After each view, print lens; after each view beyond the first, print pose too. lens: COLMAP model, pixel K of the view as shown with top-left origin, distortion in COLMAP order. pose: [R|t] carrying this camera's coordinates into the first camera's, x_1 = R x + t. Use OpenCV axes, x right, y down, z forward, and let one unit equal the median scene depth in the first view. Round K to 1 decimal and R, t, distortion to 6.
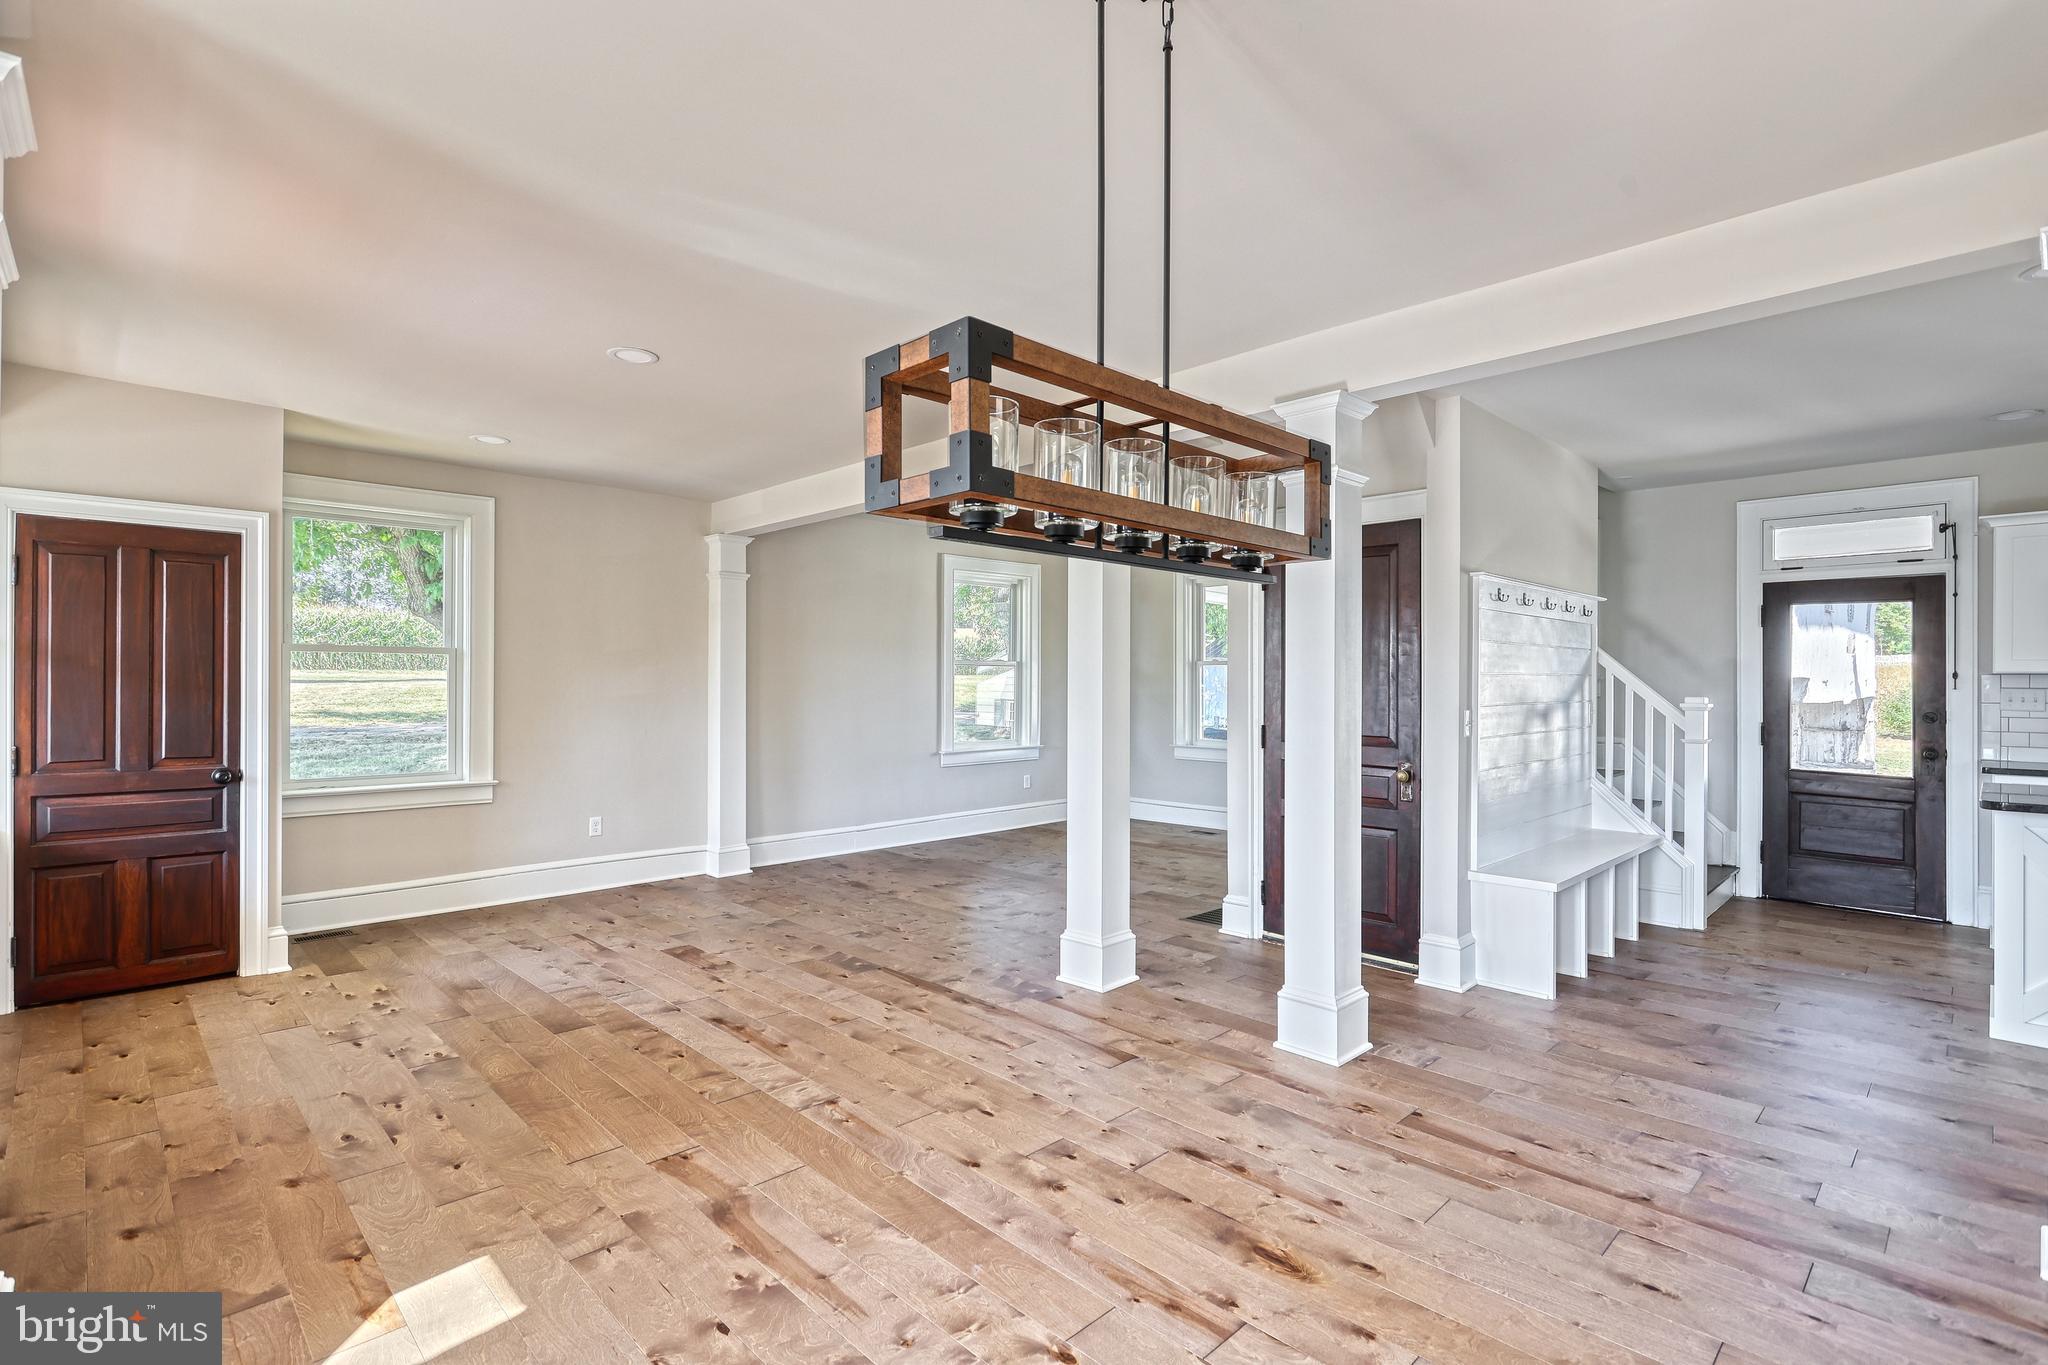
lens RADIAL K [[965.3, 0, 1027.5], [0, 965.3, 681.2], [0, 0, 1]] dist [-0.002781, 0.001458]
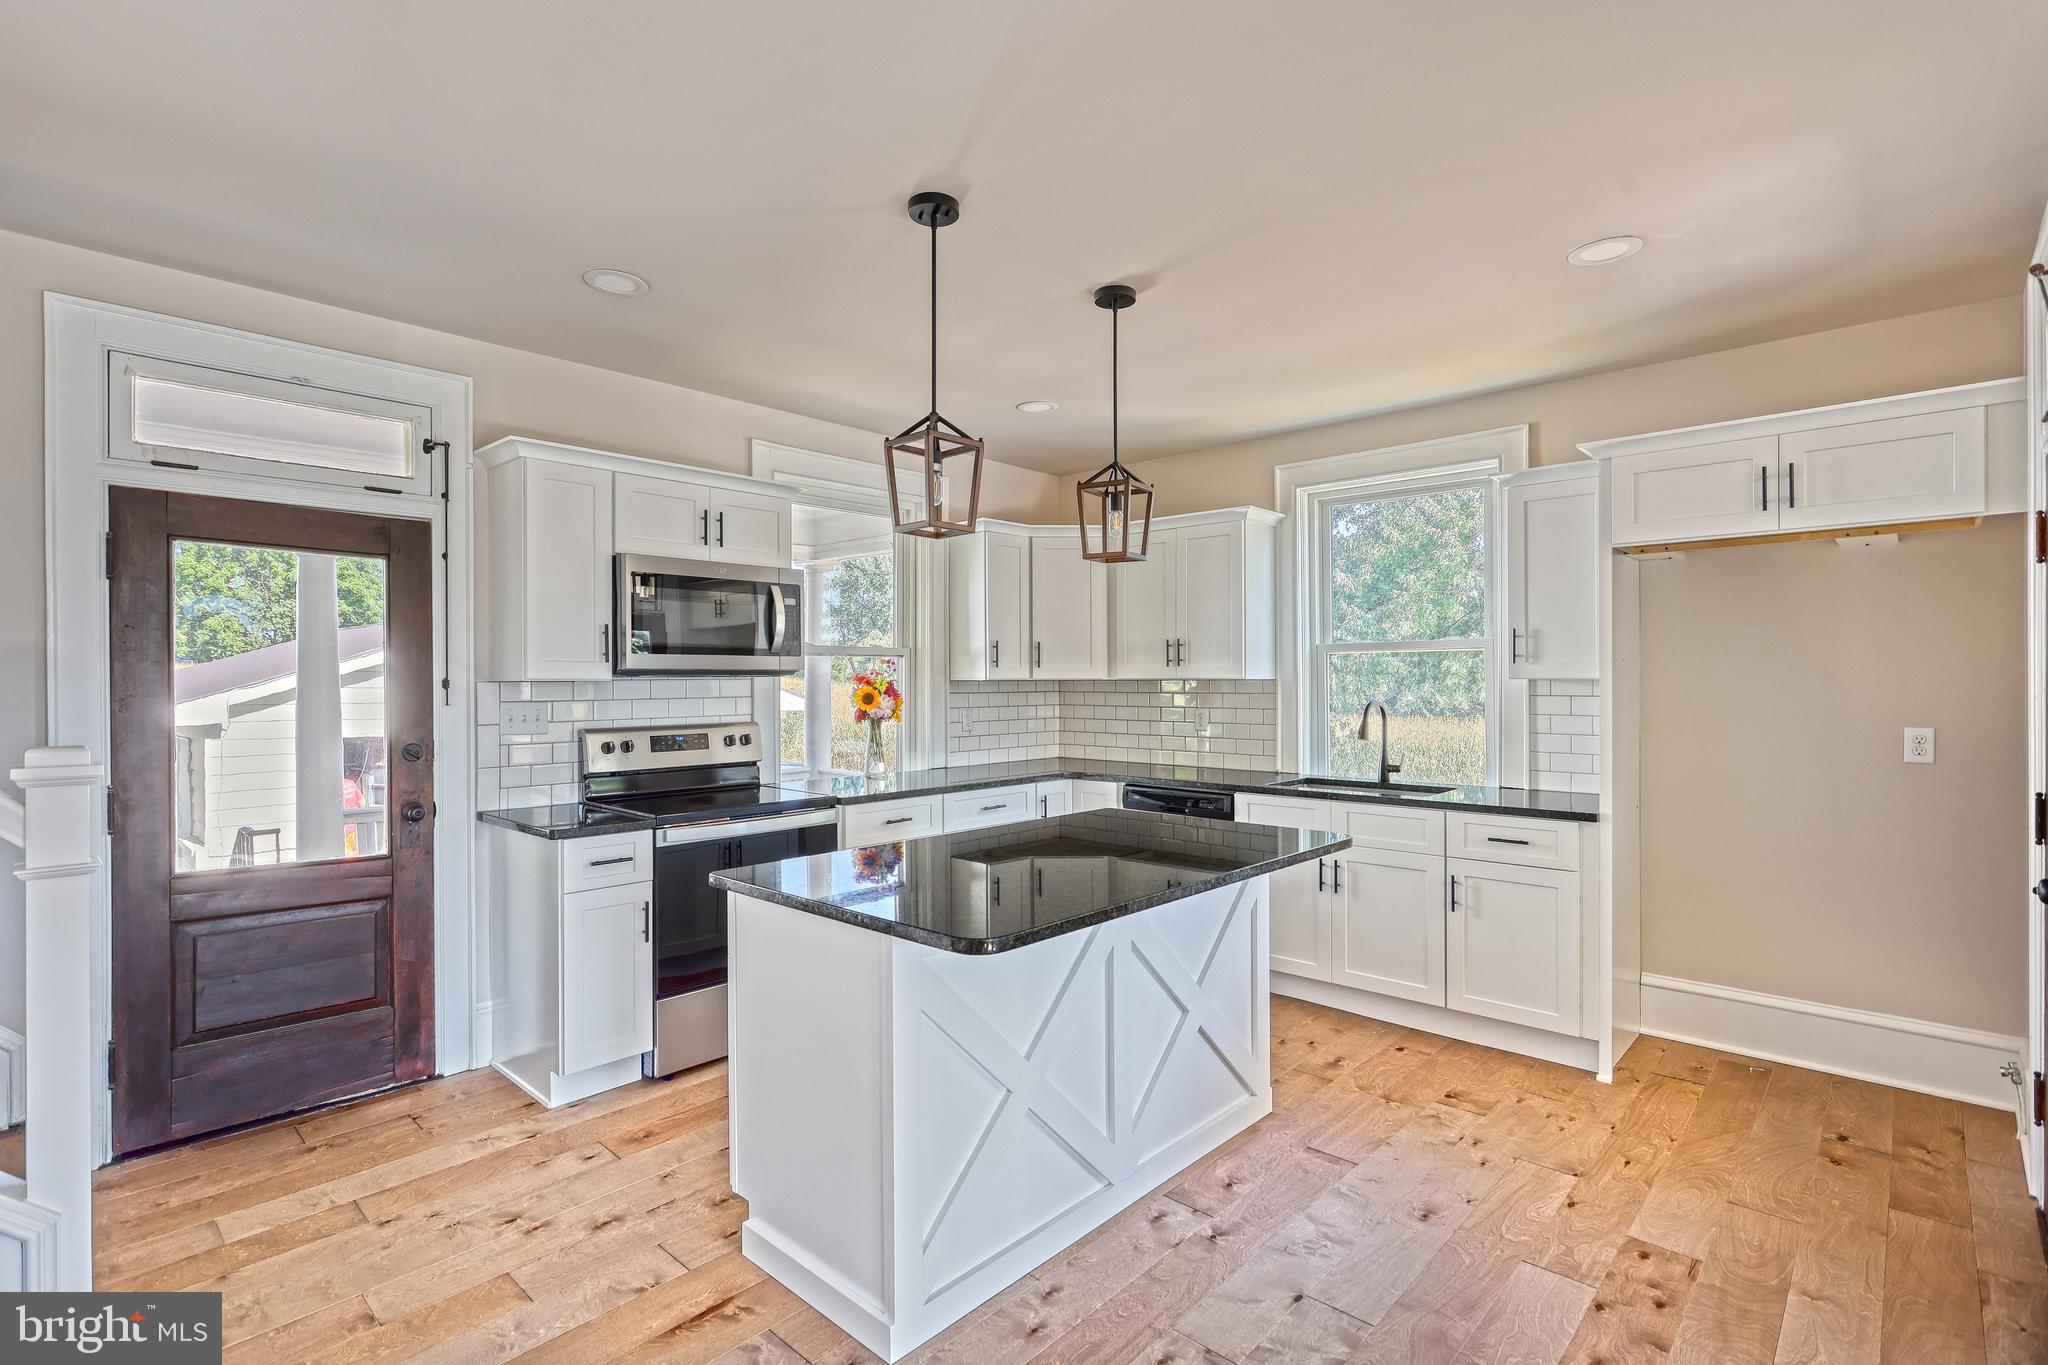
lens RADIAL K [[968.0, 0, 1024.4], [0, 968.0, 680.7], [0, 0, 1]] dist [-0.007676, 0.005184]
pose [[-0.039488, -0.004050, 0.999212, 0.355680], [0.002461, 0.999988, 0.004151, -0.010720], [-0.999217, 0.002623, -0.039477, 0.733092]]
